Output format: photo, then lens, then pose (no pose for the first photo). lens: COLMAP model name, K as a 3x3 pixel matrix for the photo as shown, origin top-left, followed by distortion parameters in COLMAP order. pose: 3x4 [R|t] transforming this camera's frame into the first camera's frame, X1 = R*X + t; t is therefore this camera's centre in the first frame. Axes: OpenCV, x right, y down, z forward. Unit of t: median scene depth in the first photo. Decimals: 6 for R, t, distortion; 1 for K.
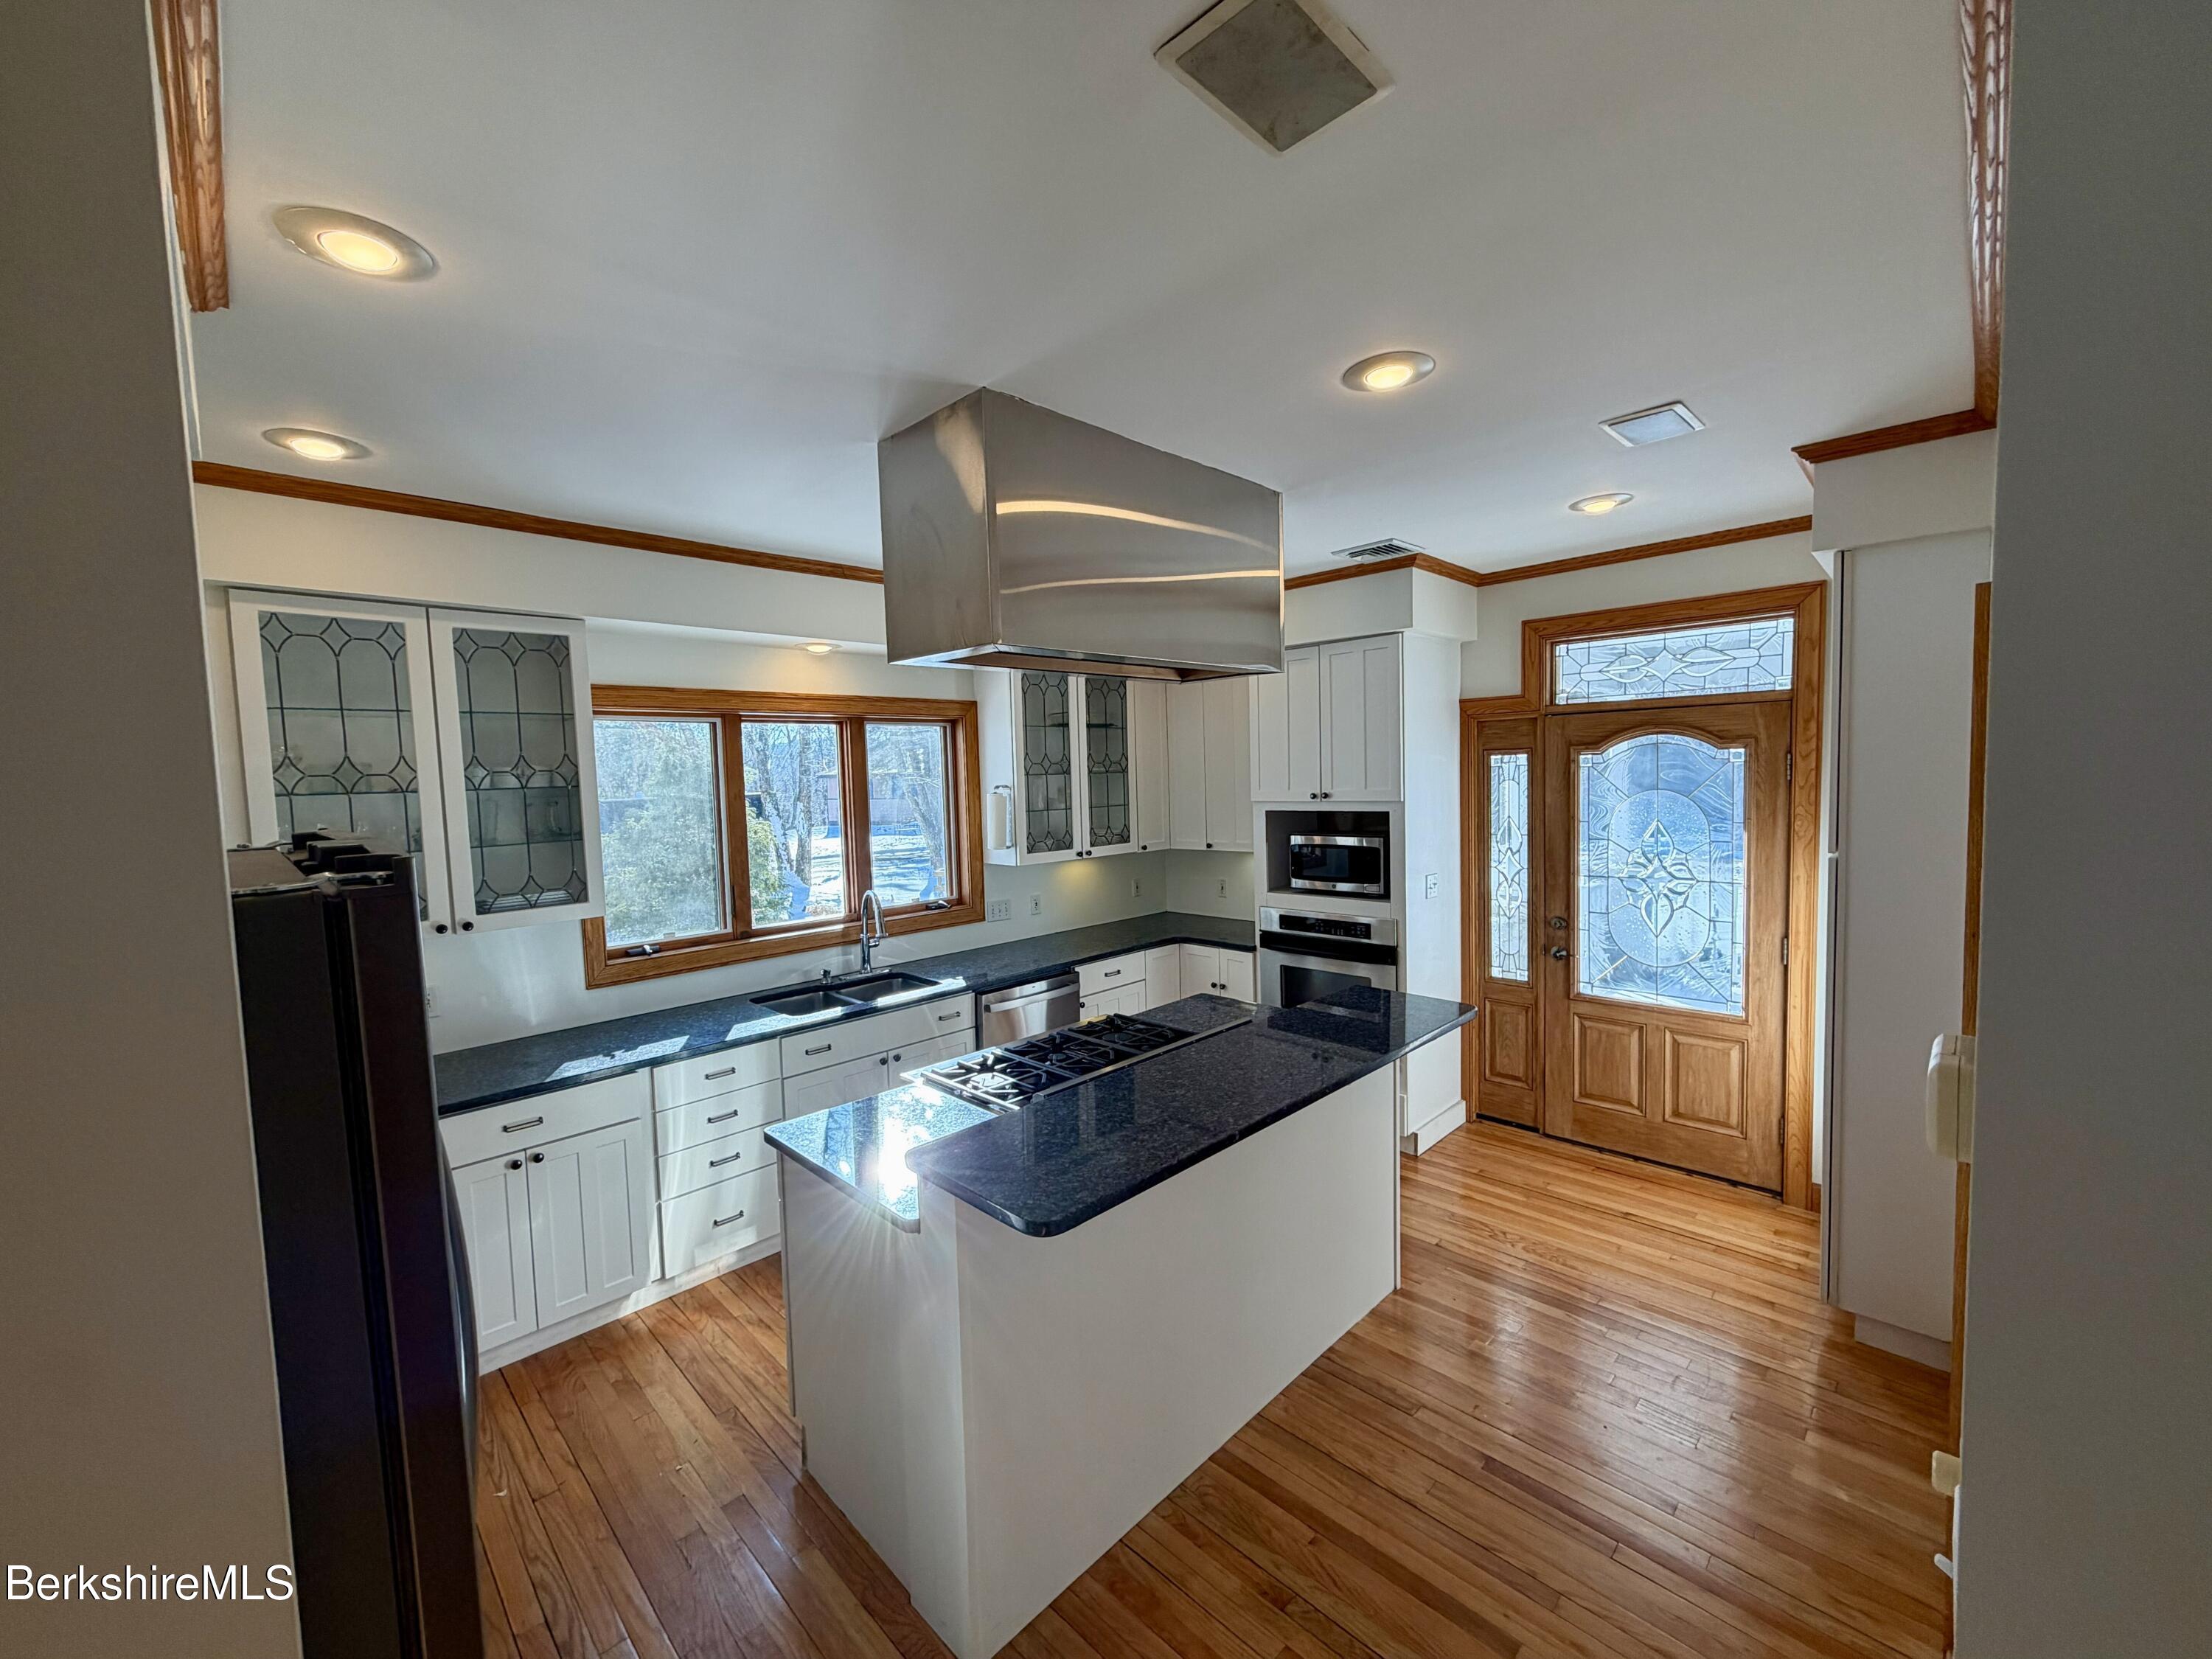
lens RADIAL K [[878.5, 0, 1100.6], [0, 878.5, 829.1], [0, 0, 1]] dist [0.000005, 0.000072]
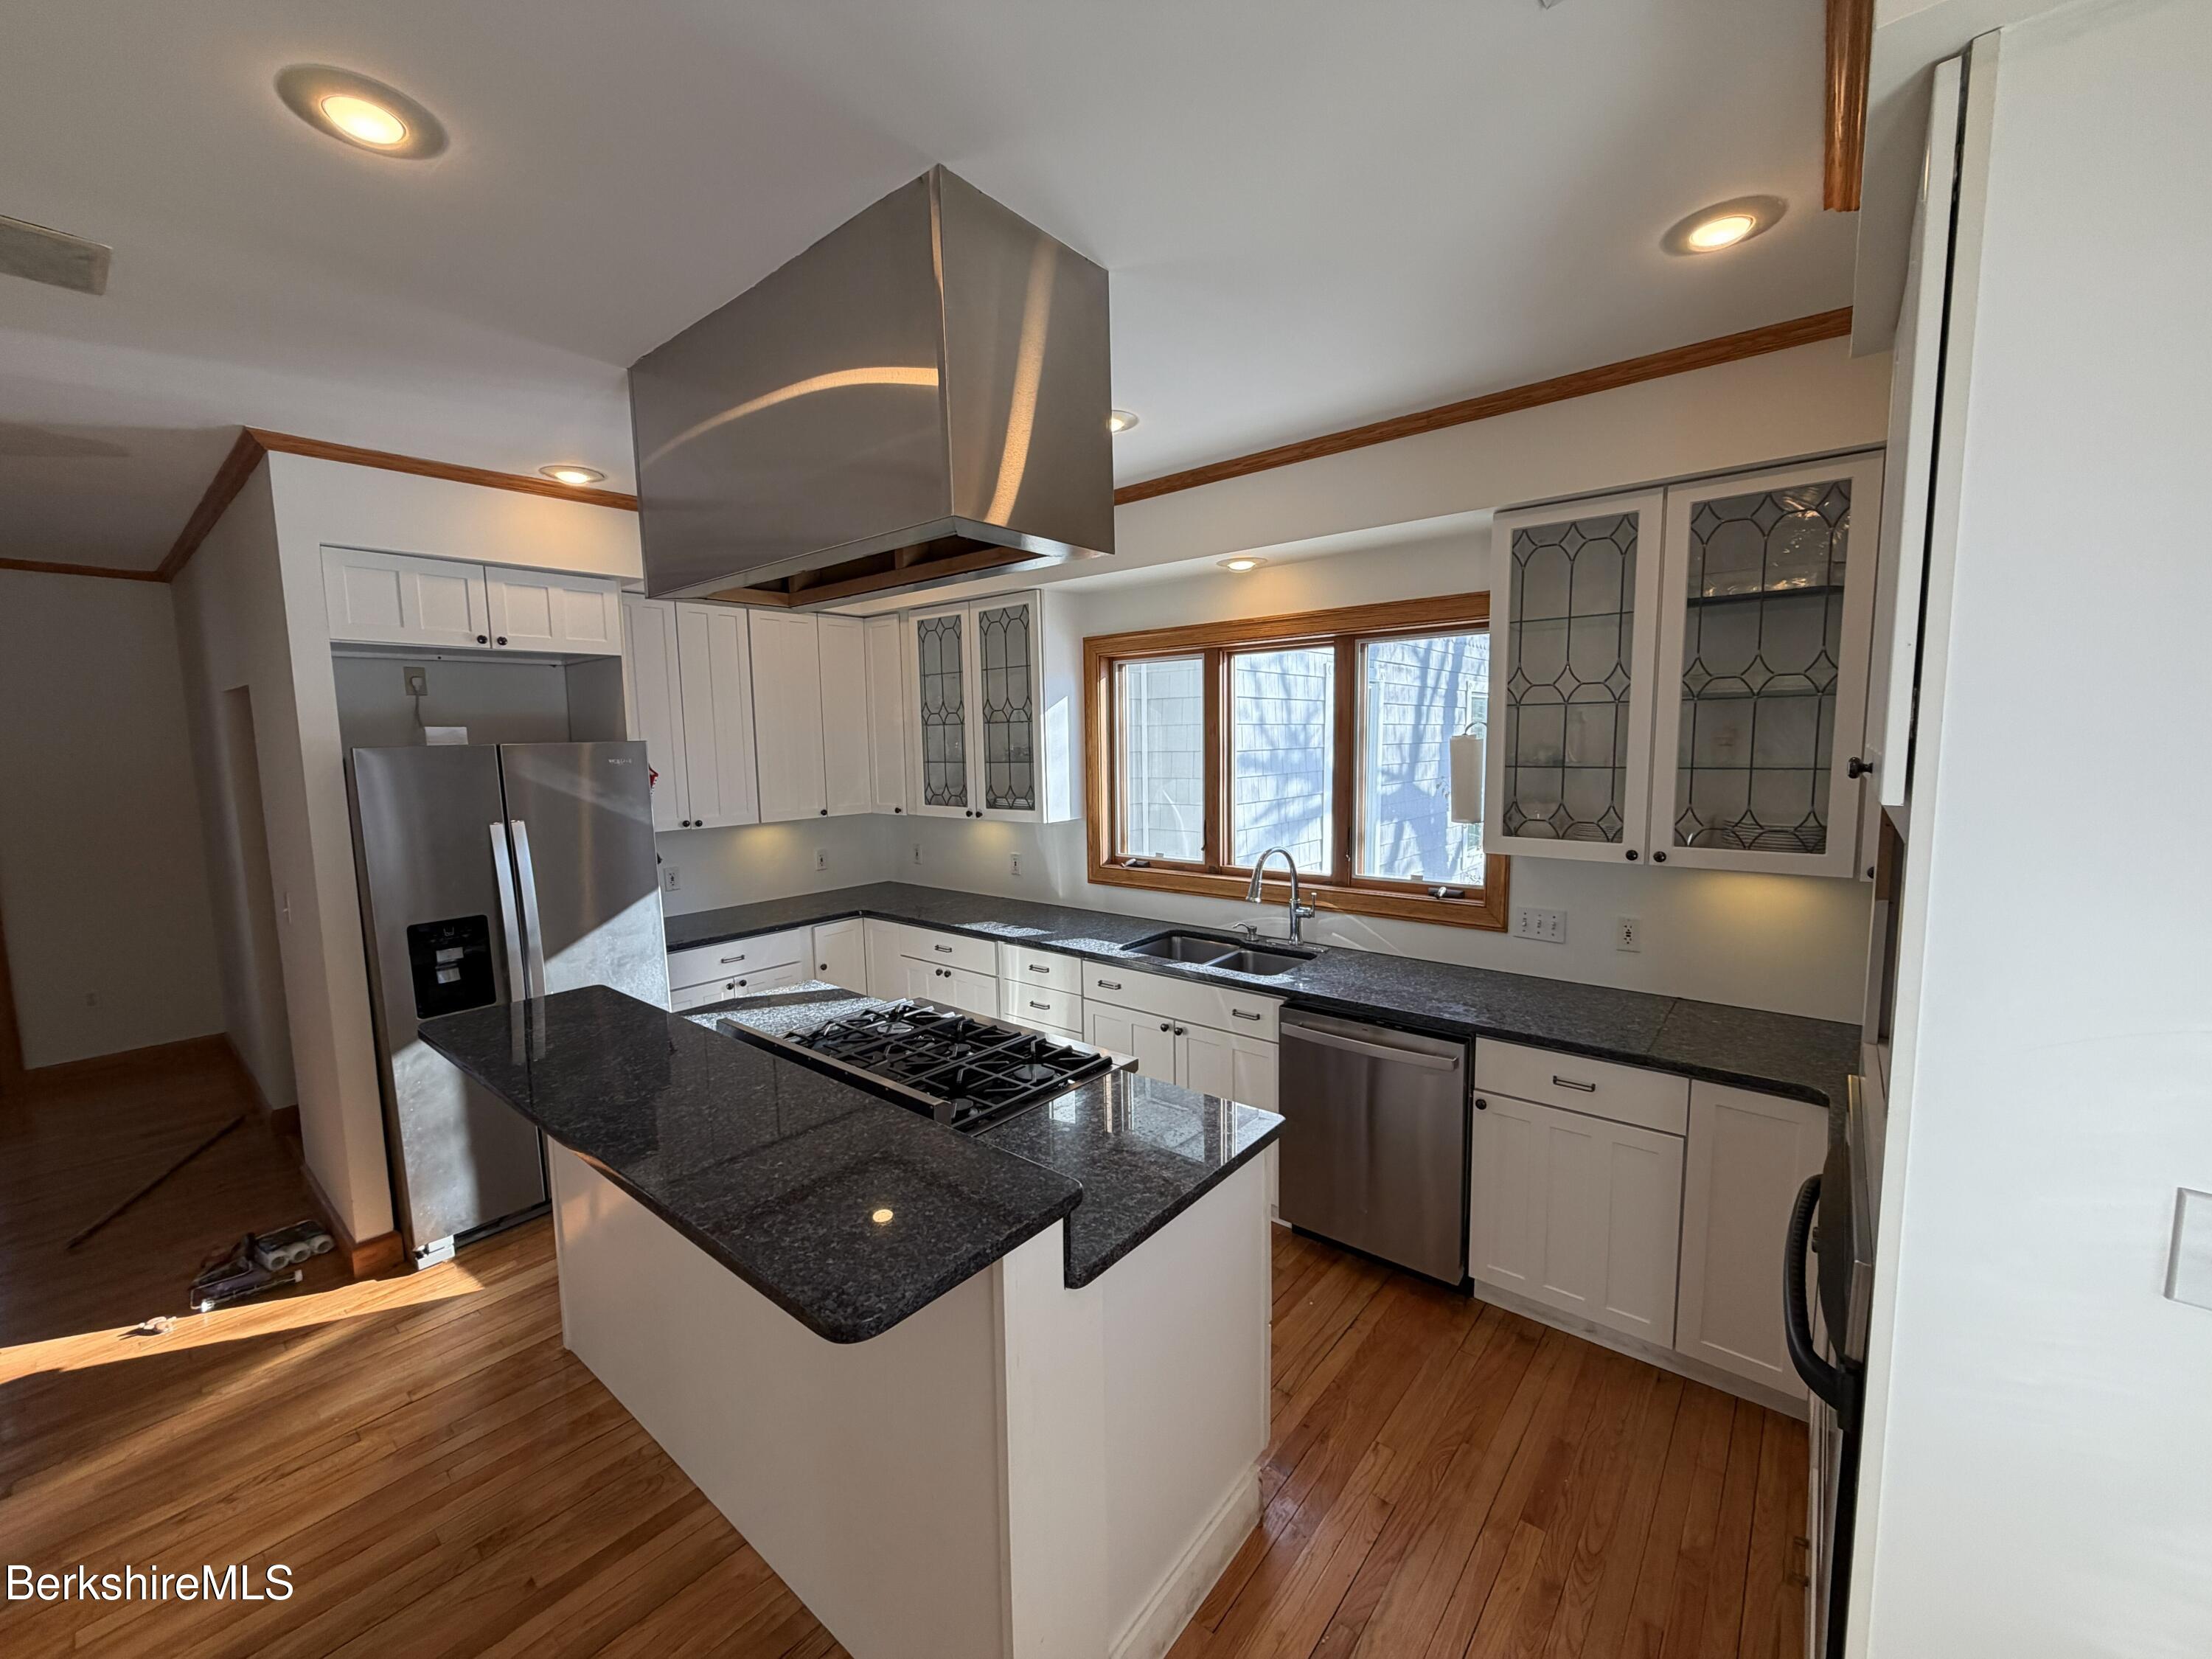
lens RADIAL K [[878.5, 0, 1100.6], [0, 878.5, 829.1], [0, 0, 1]] dist [0.000005, 0.000072]
pose [[0.090286, 0.129862, -0.987413, 0.604972], [-0.047902, 0.990881, 0.125938, -0.049372], [0.994763, 0.035928, 0.095683, 0.822965]]
